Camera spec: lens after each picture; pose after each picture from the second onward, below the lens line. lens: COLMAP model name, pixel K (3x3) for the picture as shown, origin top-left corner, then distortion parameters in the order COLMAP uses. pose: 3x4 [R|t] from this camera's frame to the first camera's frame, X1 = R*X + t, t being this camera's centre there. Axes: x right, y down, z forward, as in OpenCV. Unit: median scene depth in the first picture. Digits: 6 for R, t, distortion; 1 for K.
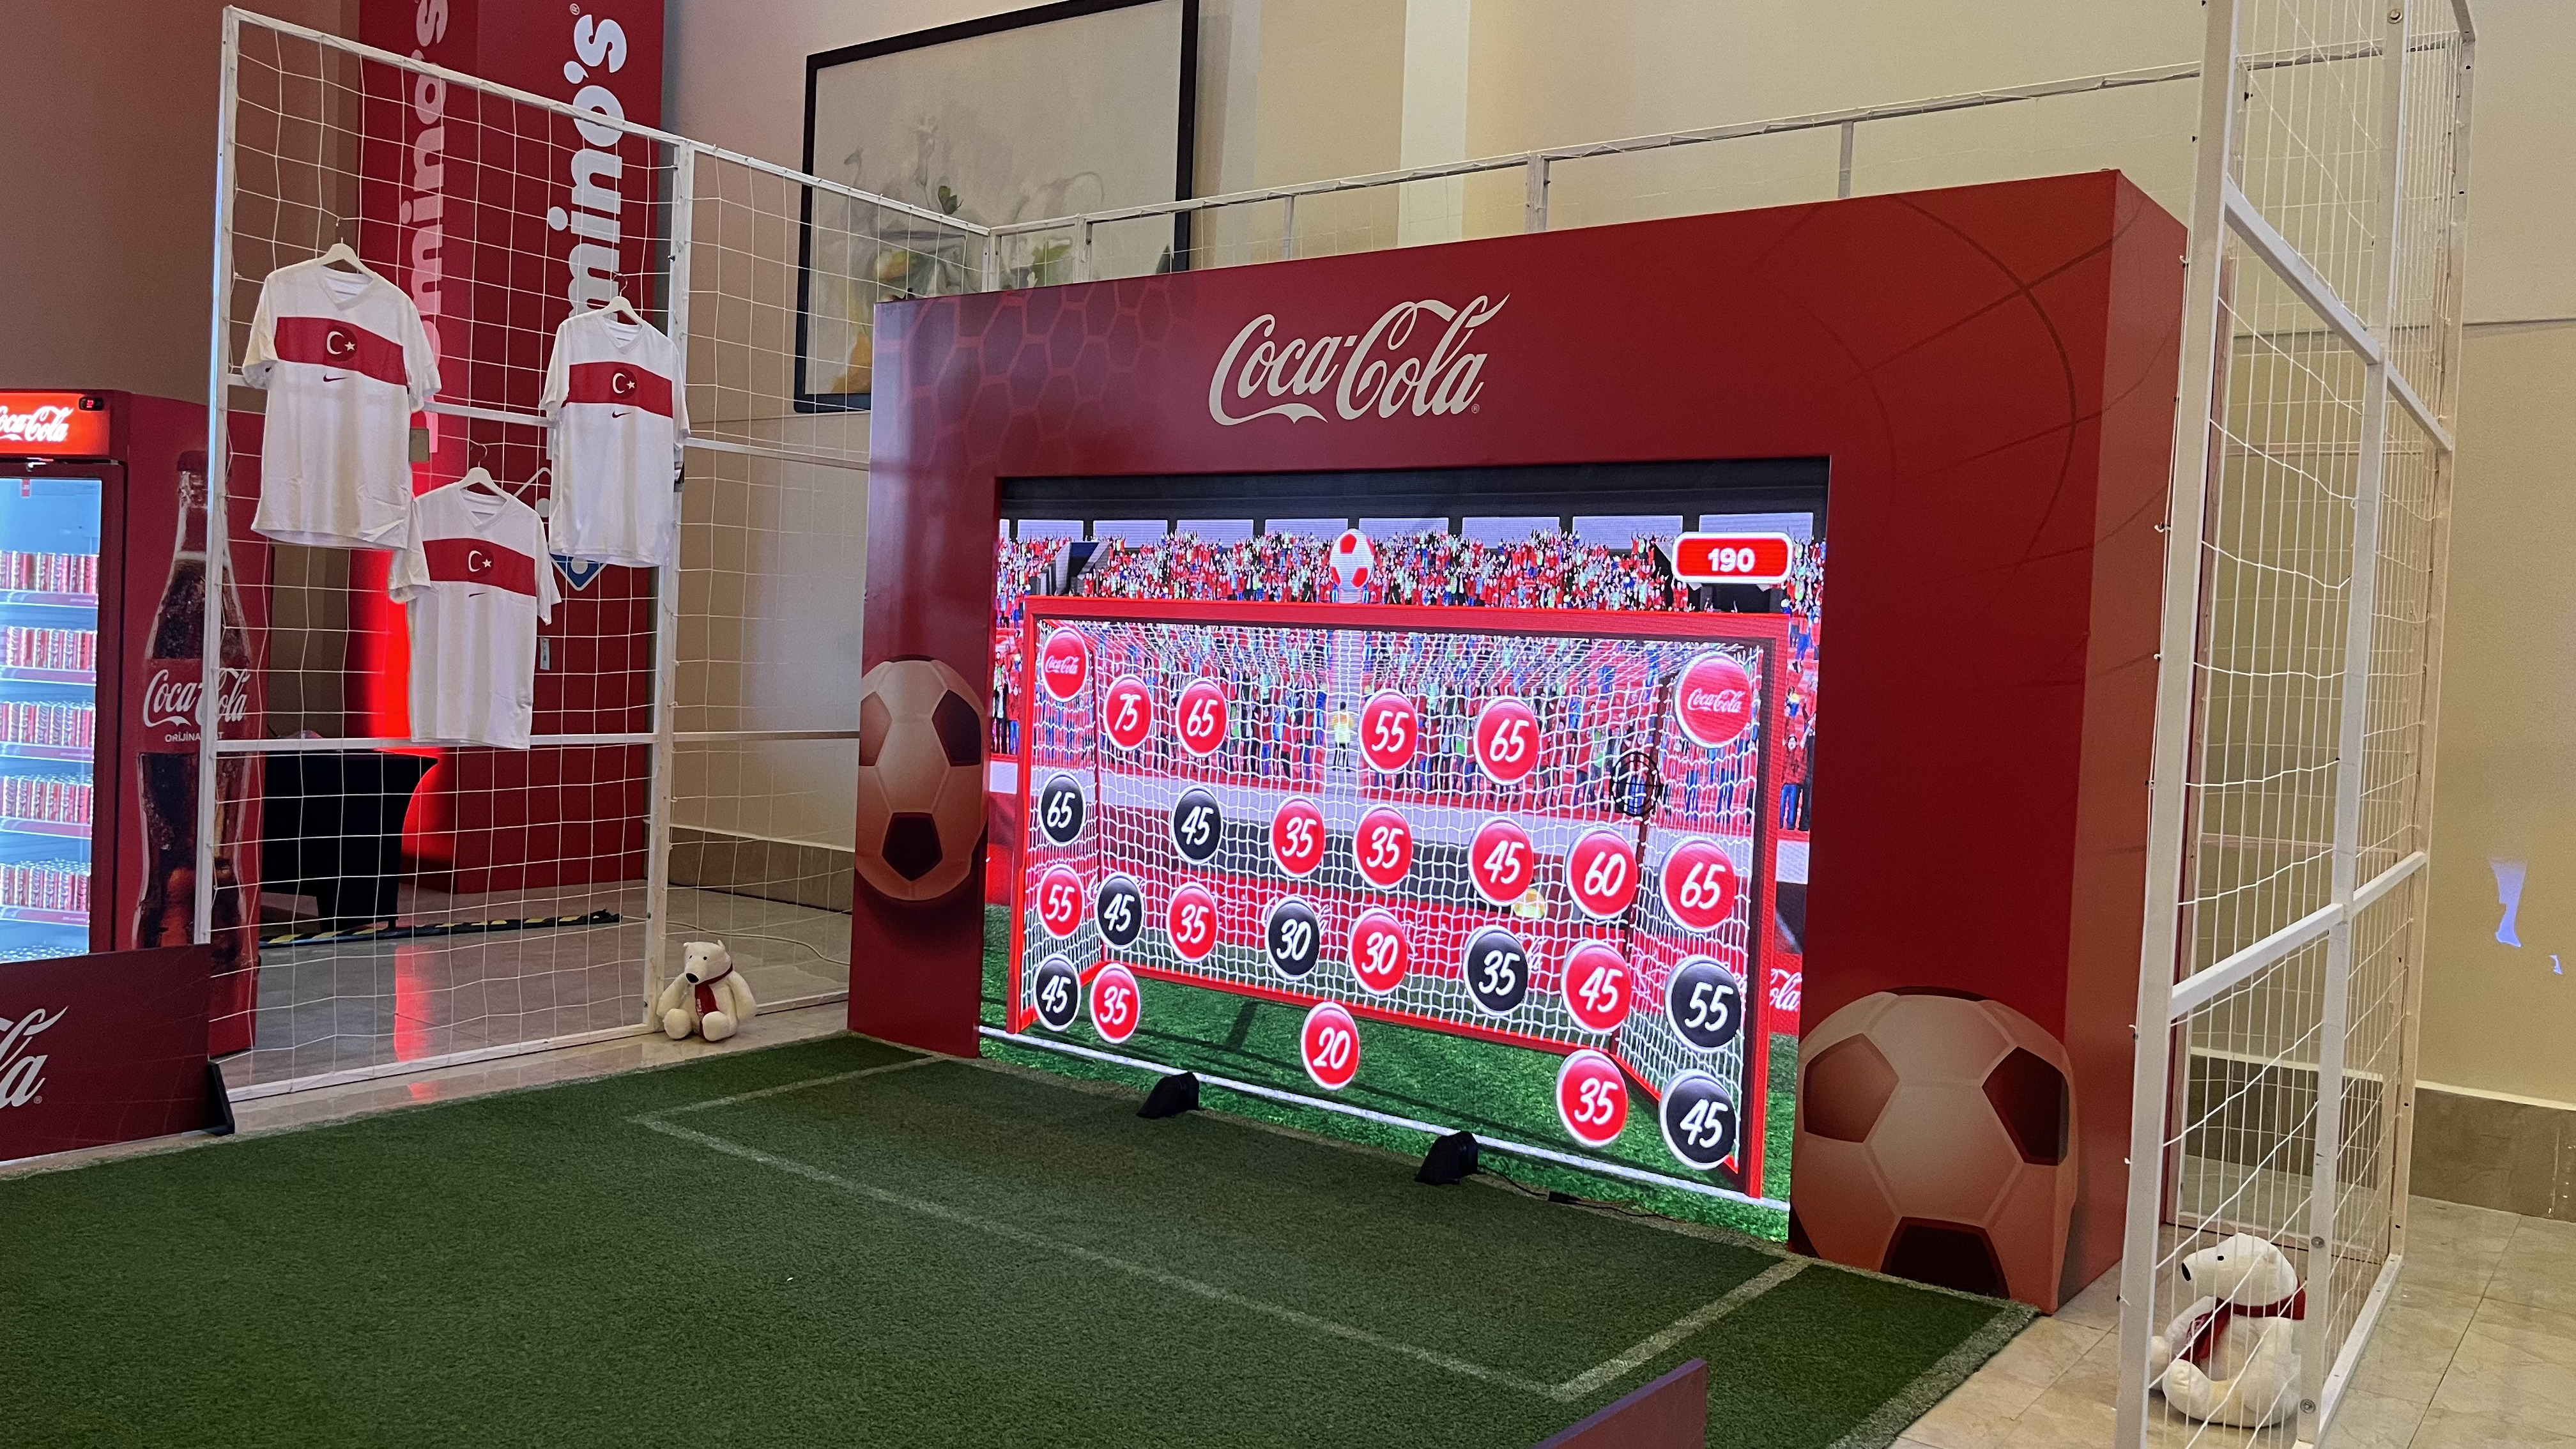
lens RADIAL K [[1960.8, 0, 1278.4], [0, 1960.8, 701.2], [0, 0, 1]] dist [0.044528, -0.062266]
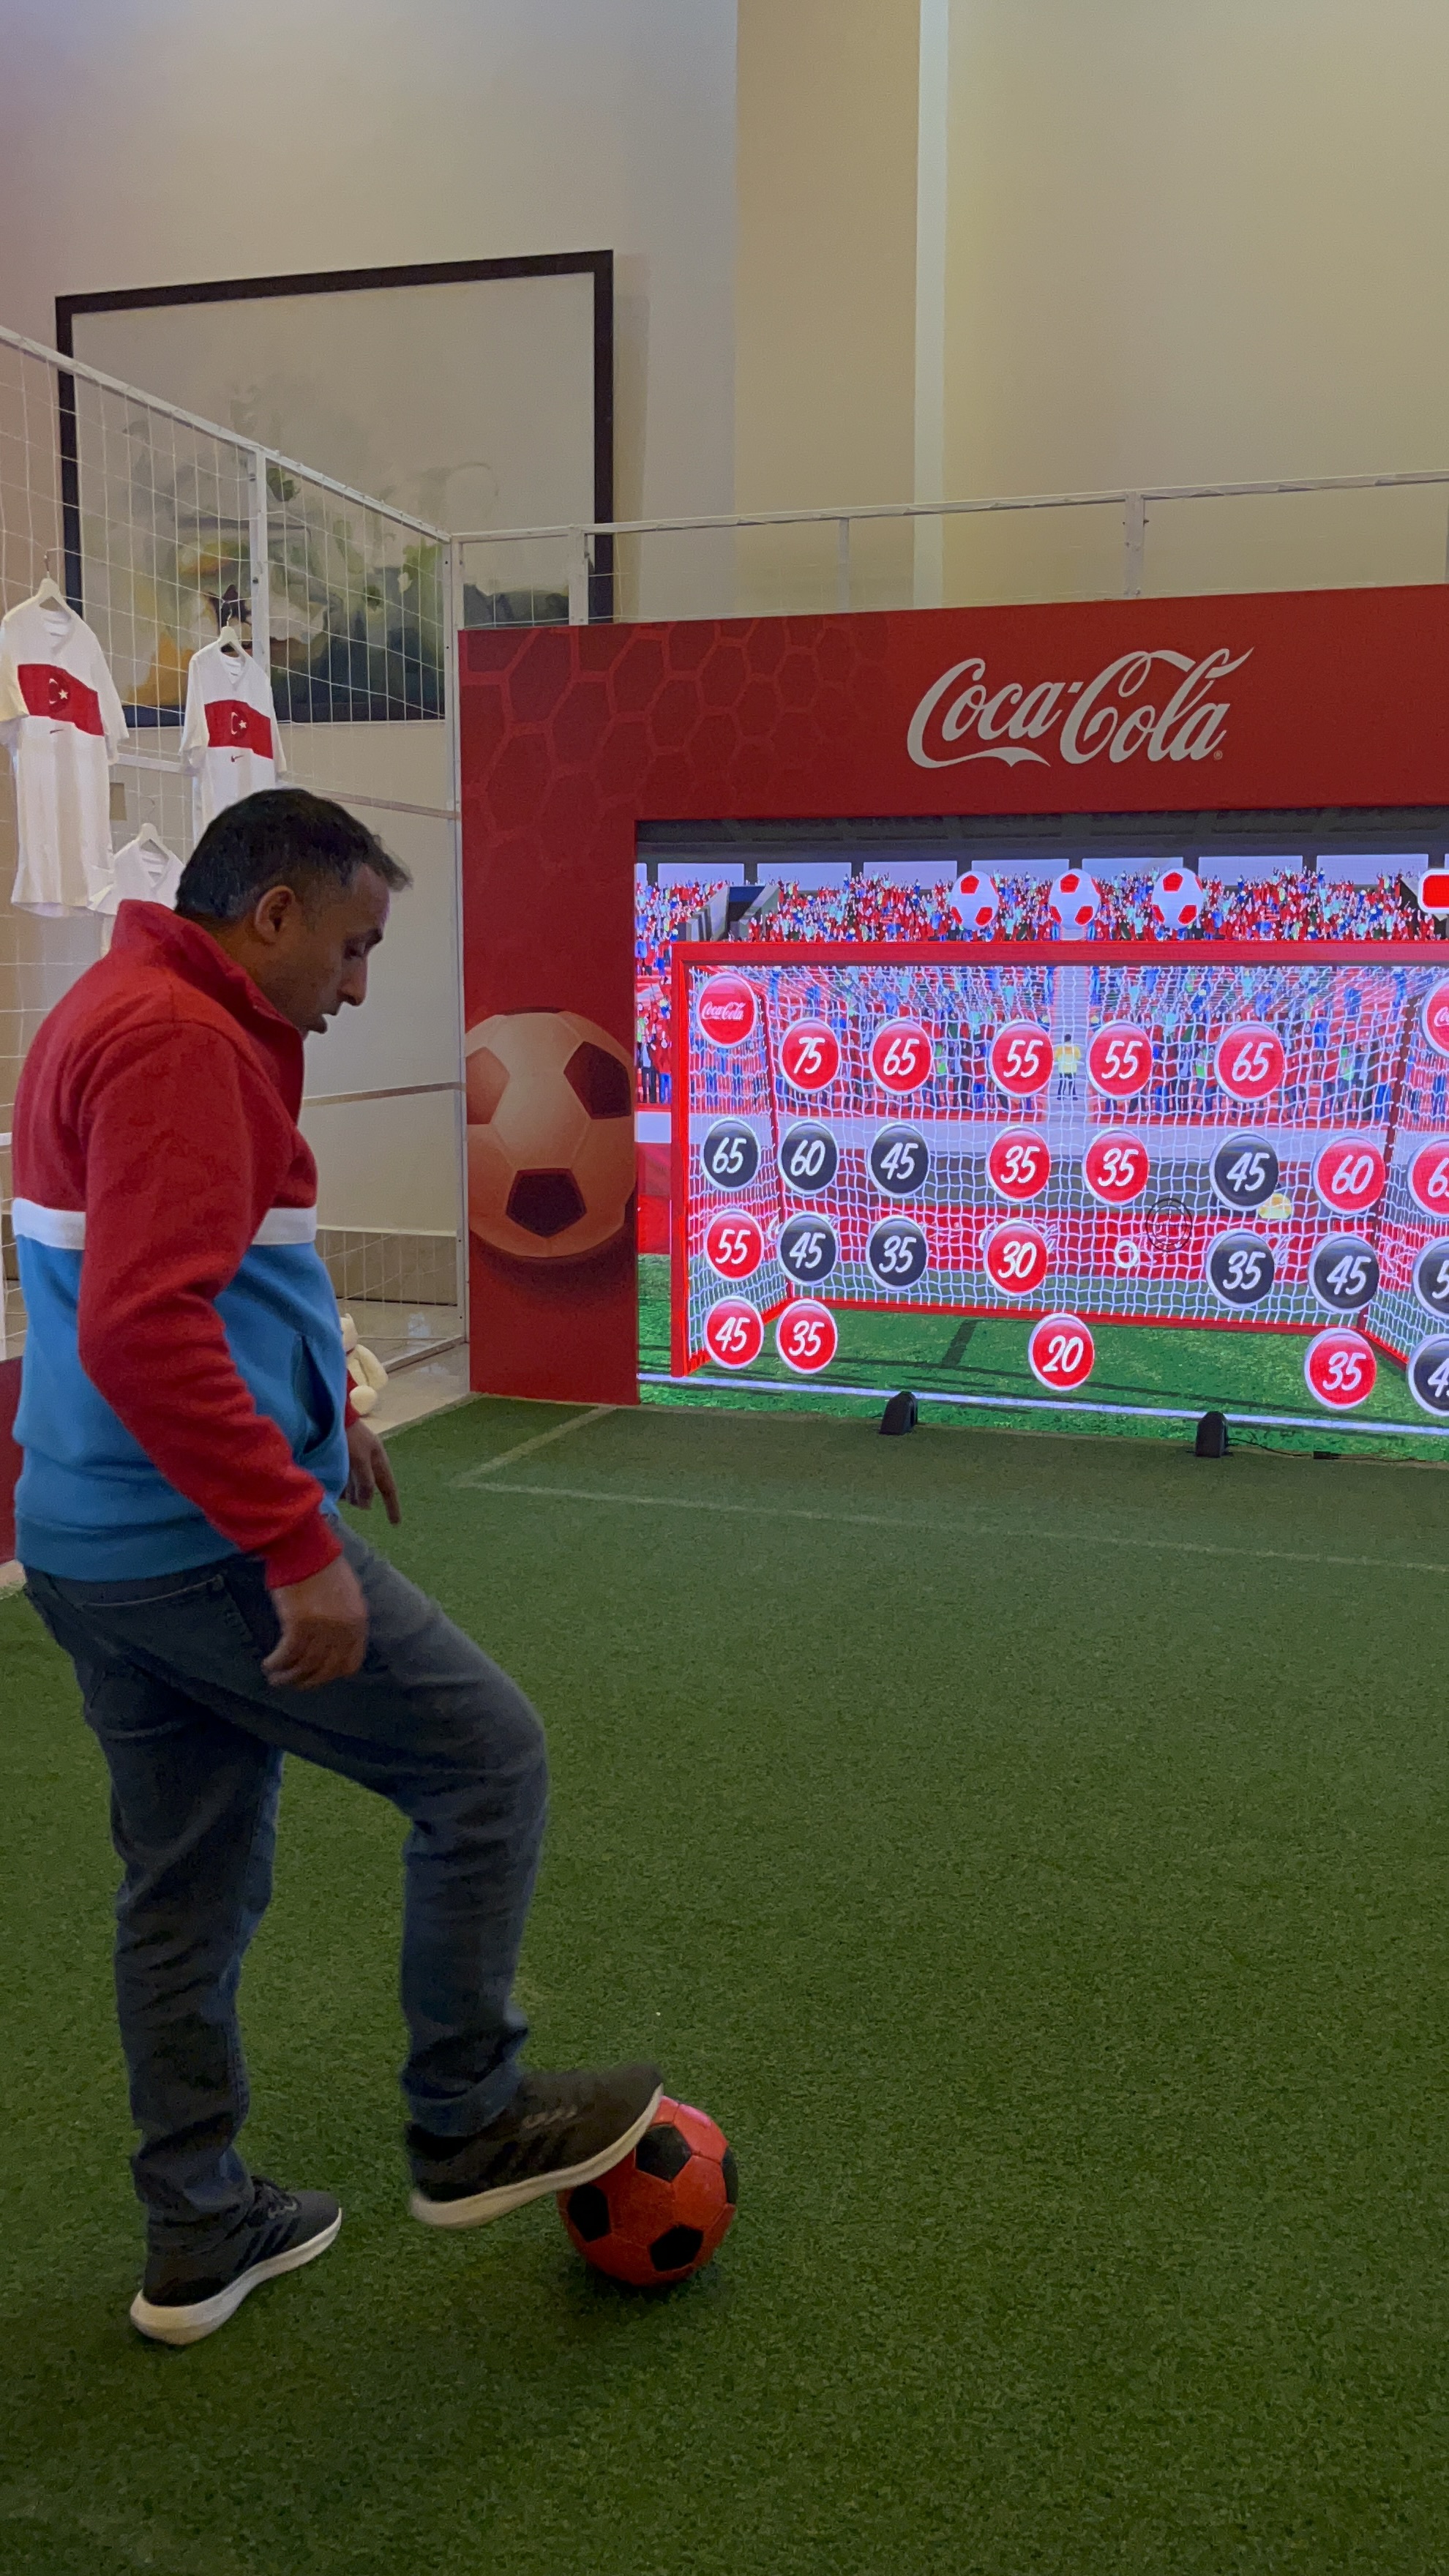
lens RADIAL K [[2249.4, 0, 730.5], [0, 2249.4, 1322.5], [0, 0, 1]] dist [0.039735, -0.058981]
pose [[0.946546, -0.089133, 0.310010, -0.530146], [0.046026, 0.988551, 0.143694, -0.028792], [-0.319269, -0.121744, 0.939812, -0.115093]]
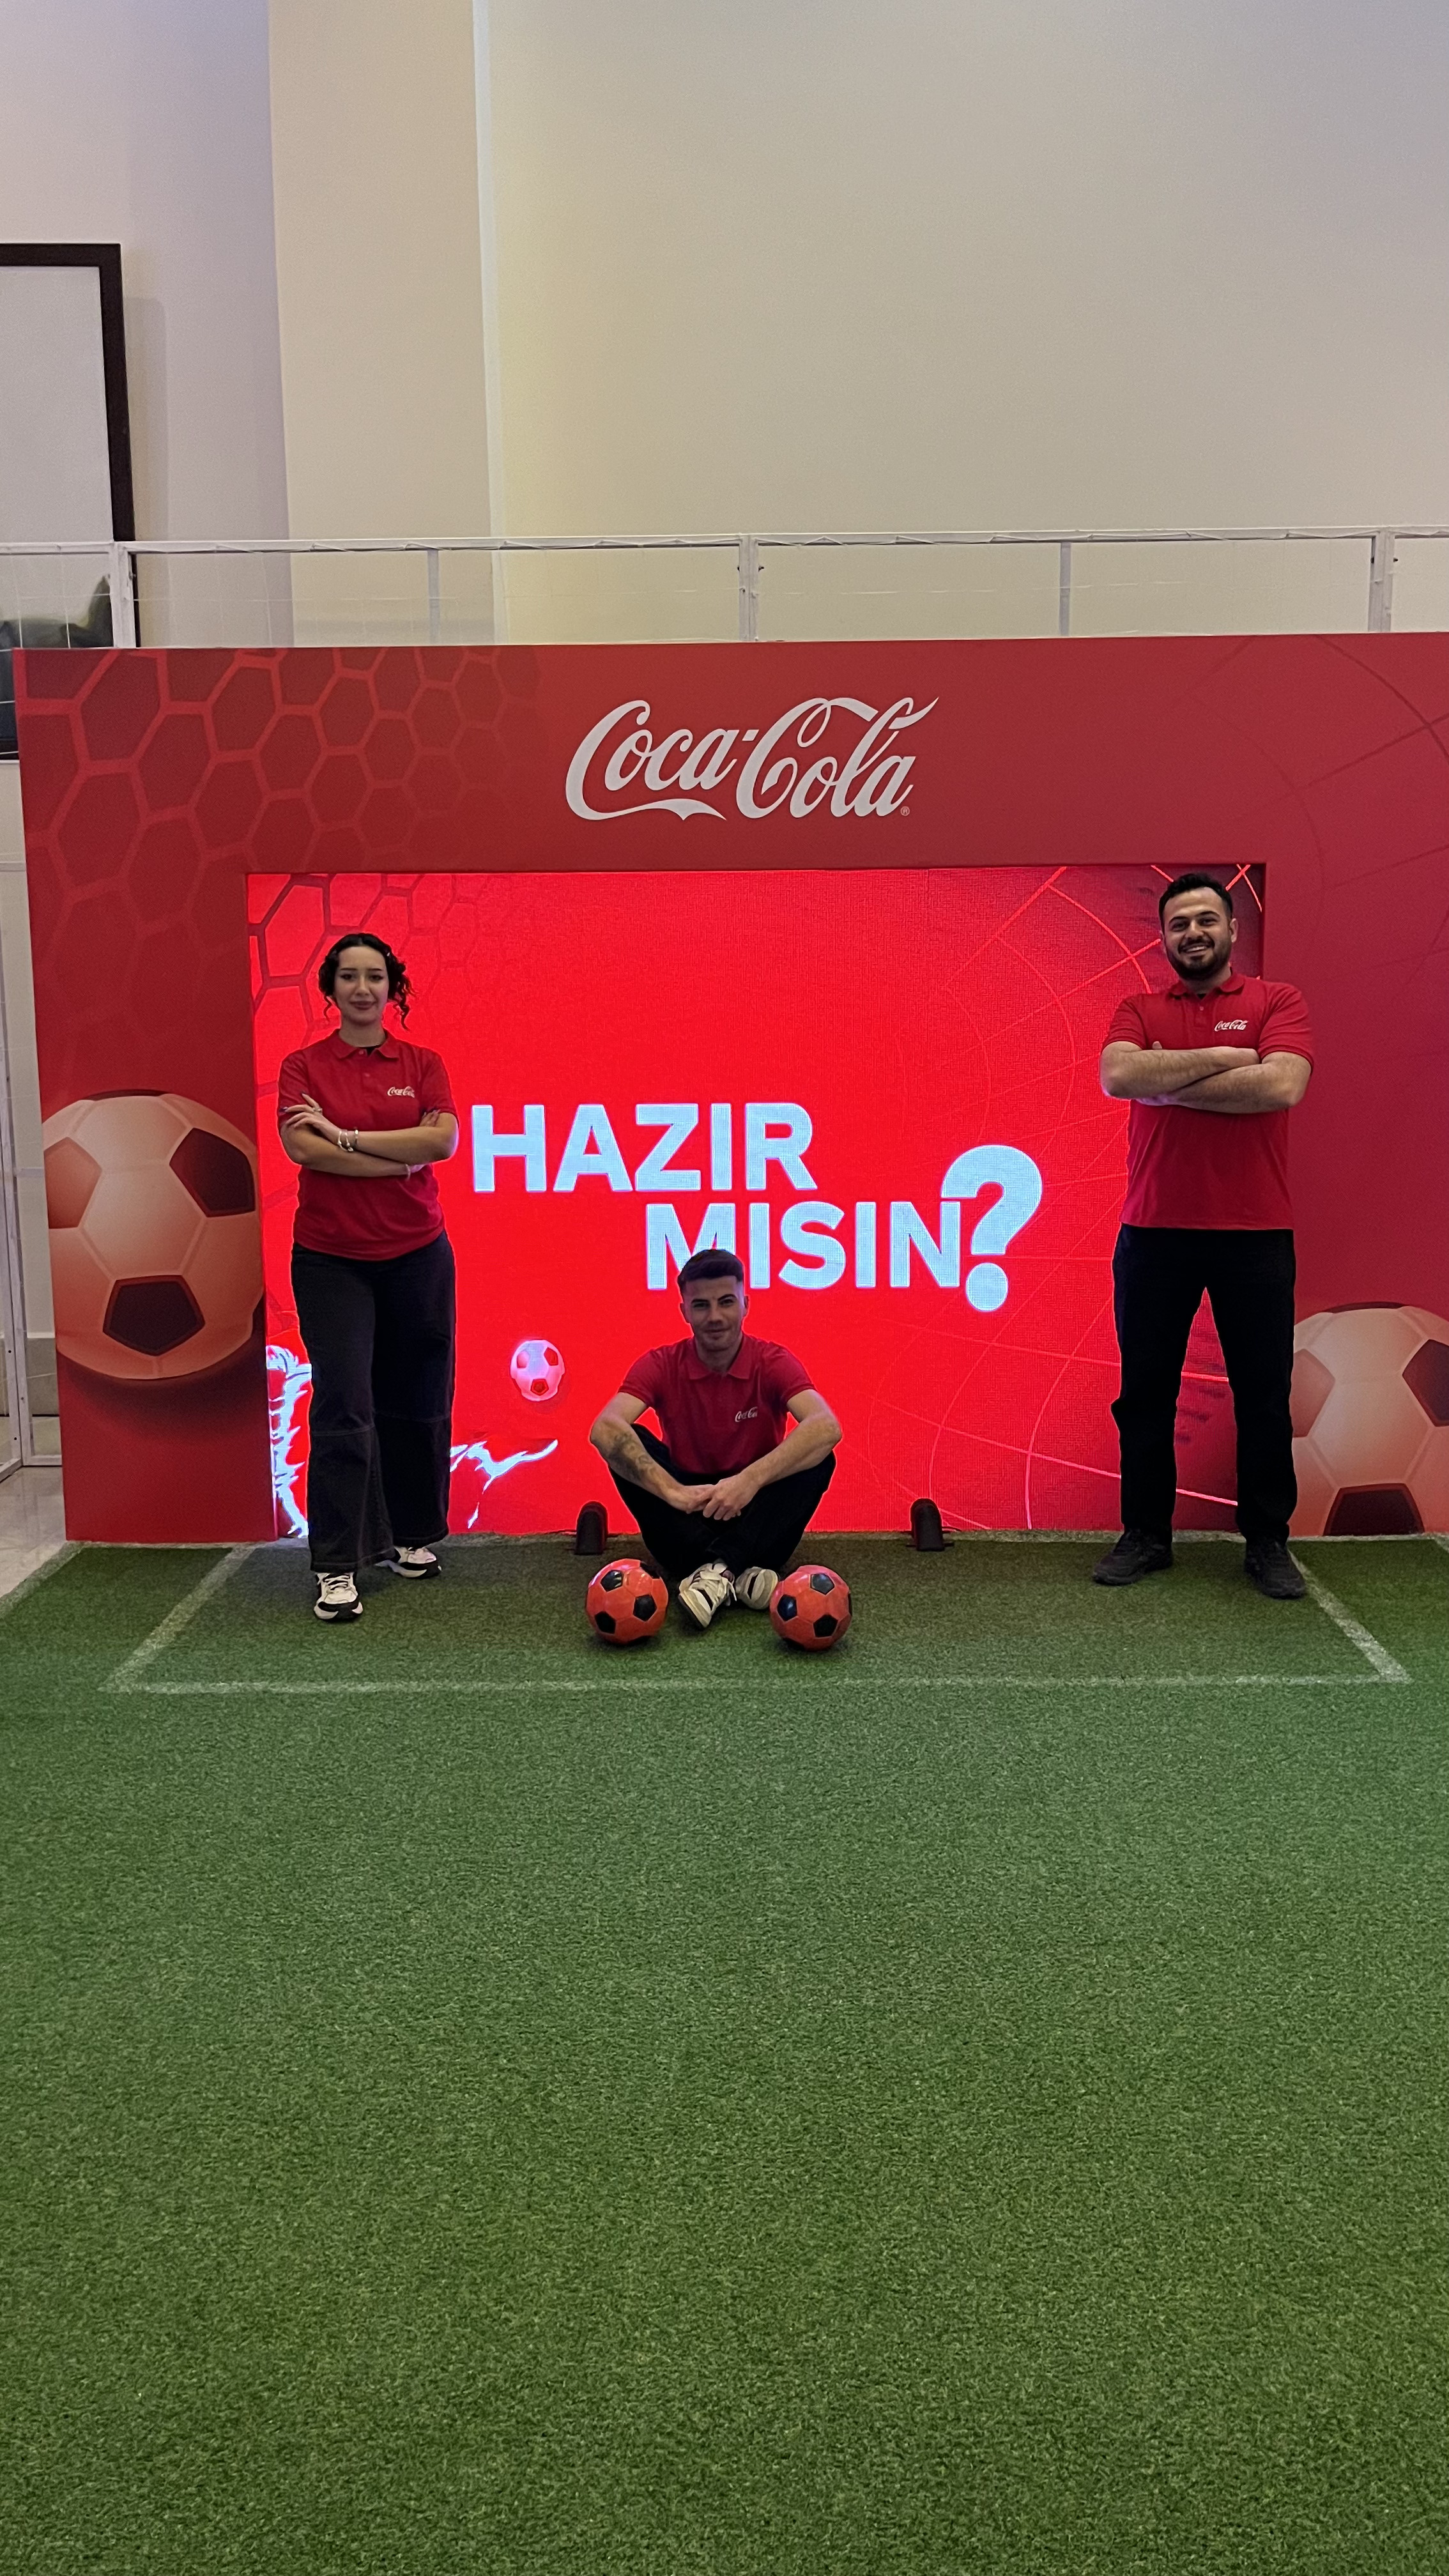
lens RADIAL K [[1960.8, 0, 730.3], [0, 1960.8, 1297.2], [0, 0, 1]] dist [0.044528, -0.062266]
pose [[0.797630, -0.138768, 0.586966, -0.567187], [0.060750, 0.986708, 0.150721, -0.055182], [-0.600079, -0.084562, 0.795458, 0.203888]]
